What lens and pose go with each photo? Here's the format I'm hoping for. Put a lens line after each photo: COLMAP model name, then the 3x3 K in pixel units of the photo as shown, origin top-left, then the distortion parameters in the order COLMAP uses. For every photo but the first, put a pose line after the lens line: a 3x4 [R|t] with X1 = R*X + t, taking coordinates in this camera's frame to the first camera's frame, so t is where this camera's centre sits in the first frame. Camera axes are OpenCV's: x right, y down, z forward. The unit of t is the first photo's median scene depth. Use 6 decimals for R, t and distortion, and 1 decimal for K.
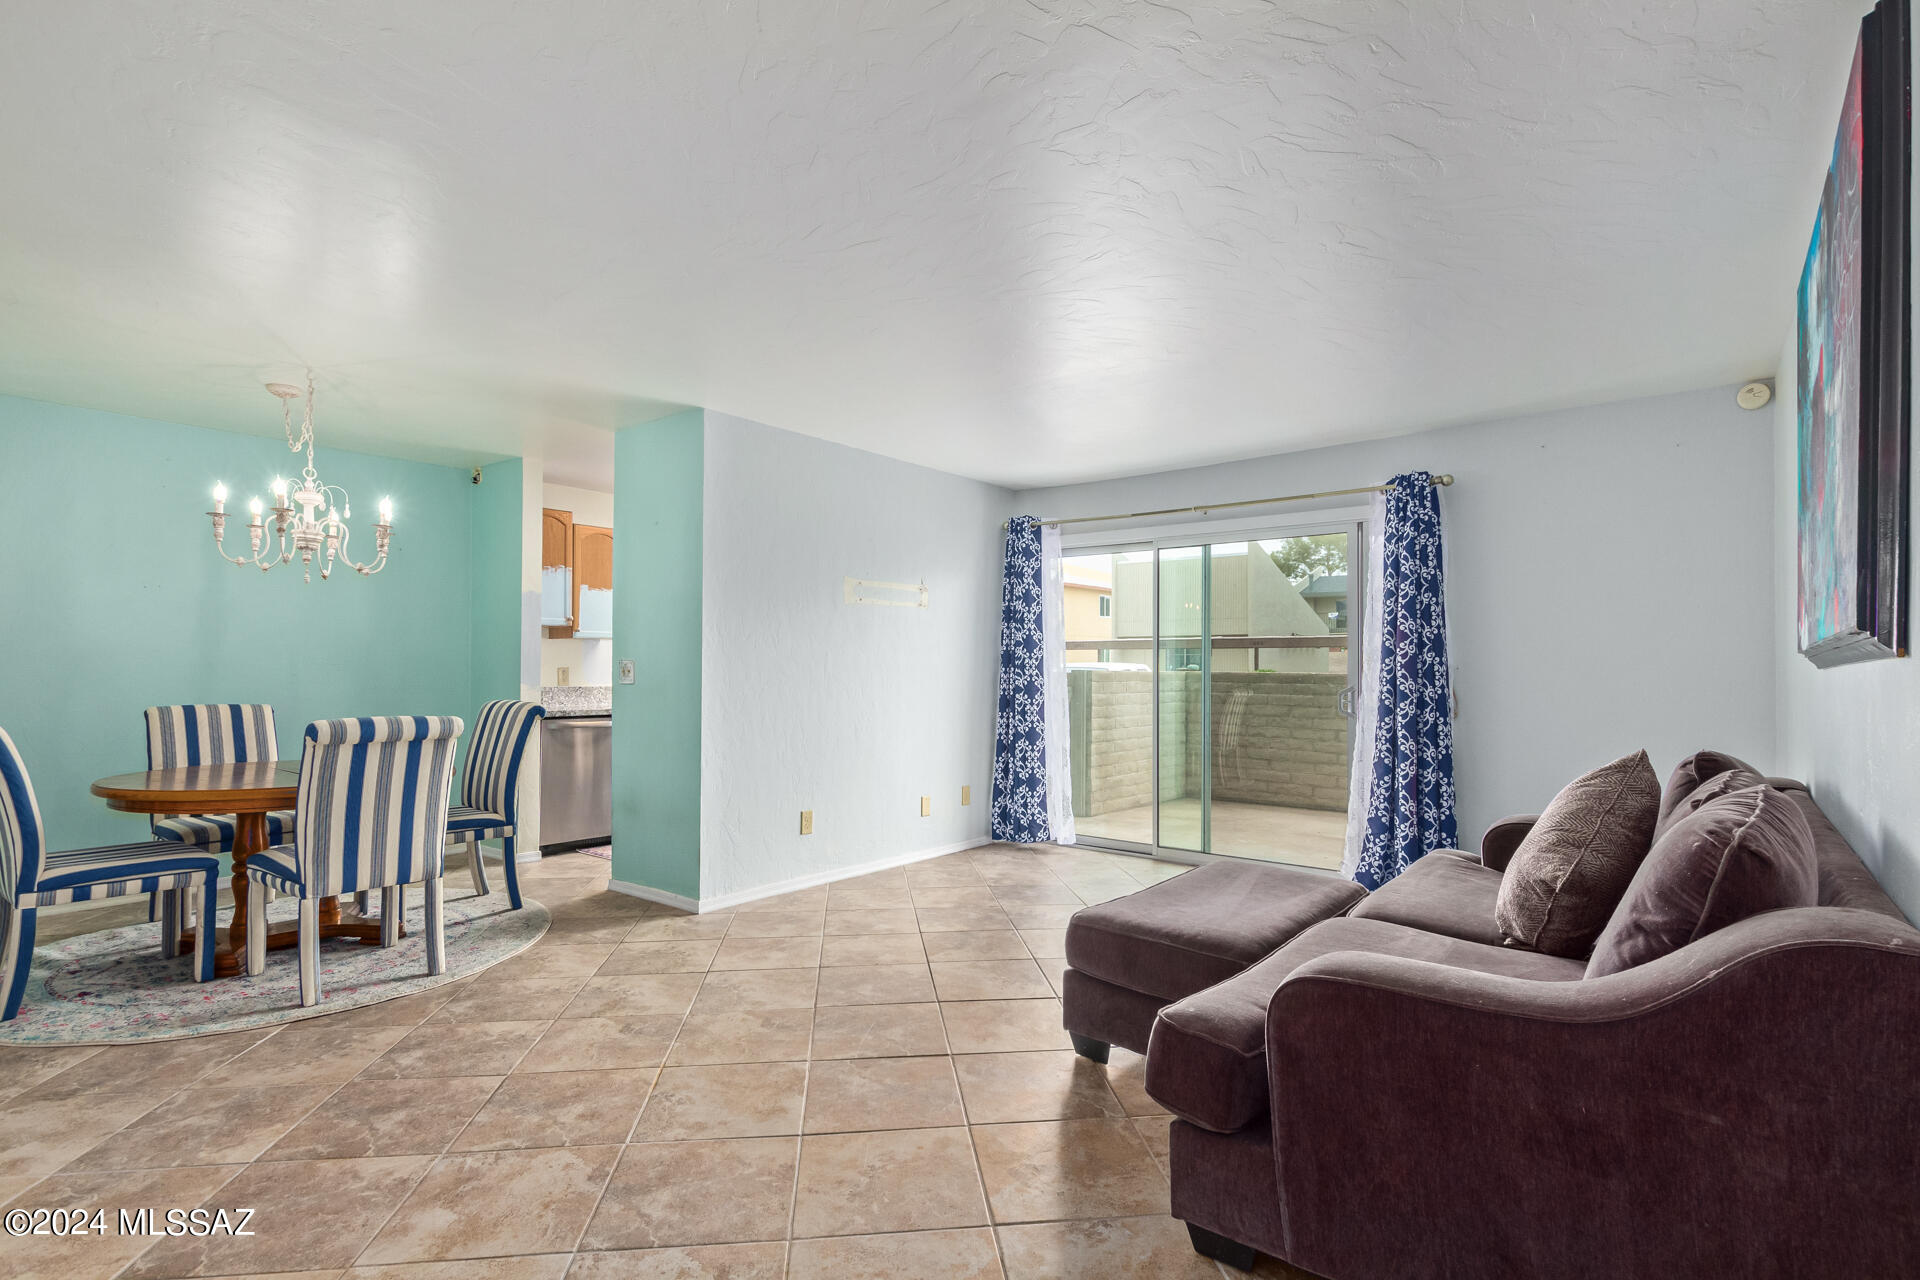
lens RADIAL K [[896.9, 0, 963.0], [0, 896.9, 654.2], [0, 0, 1]] dist [-0.001624, -0.000022]
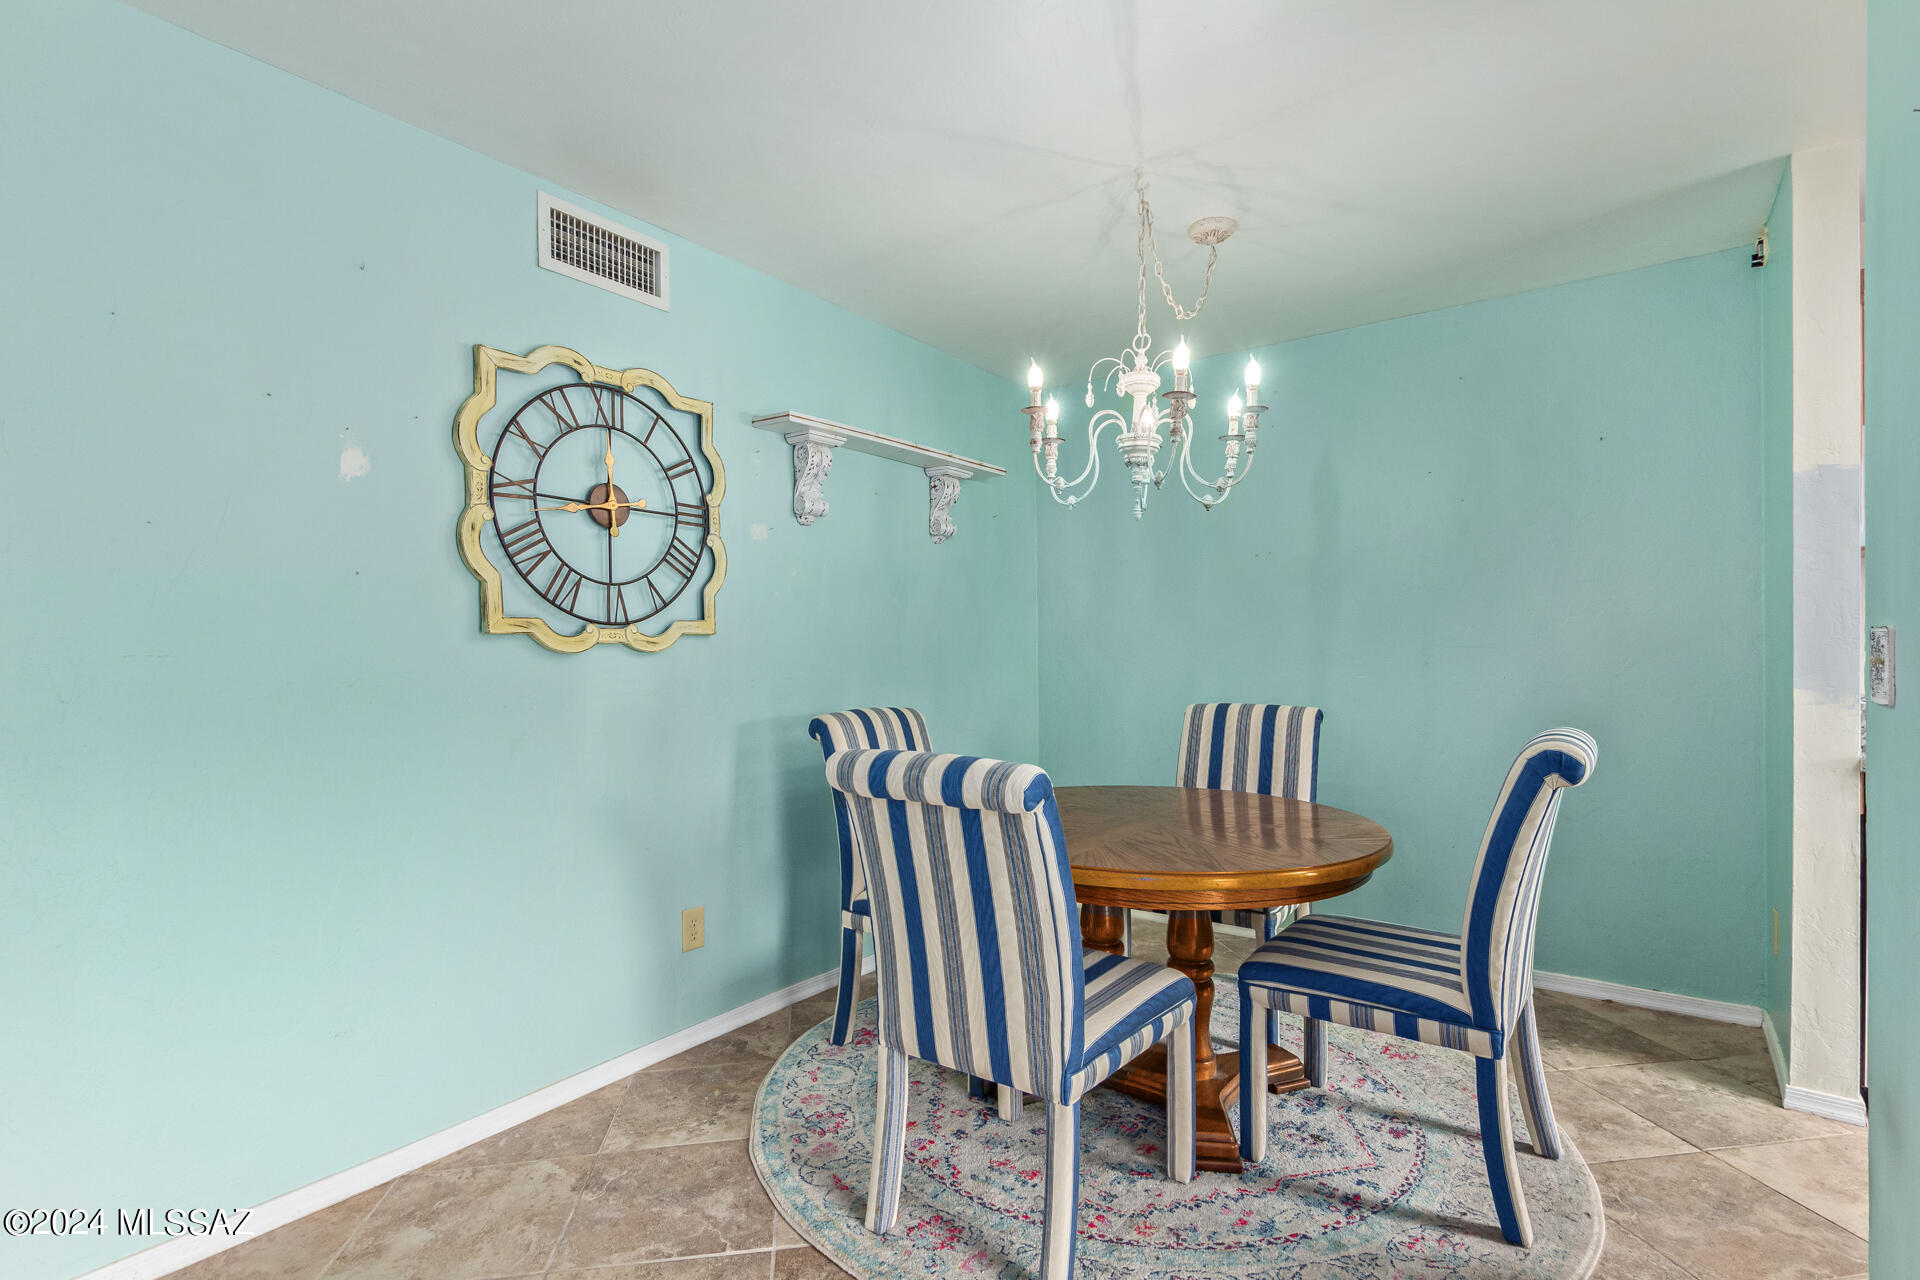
lens RADIAL K [[943.5, 0, 959.7], [0, 943.5, 646.9], [0, 0, 1]] dist [0.014862, -0.005905]
pose [[0.037851, -0.003623, -0.999277, -0.072192], [0.022136, 0.999751, -0.002786, 0.007349], [0.999038, -0.022015, 0.037921, 0.770462]]
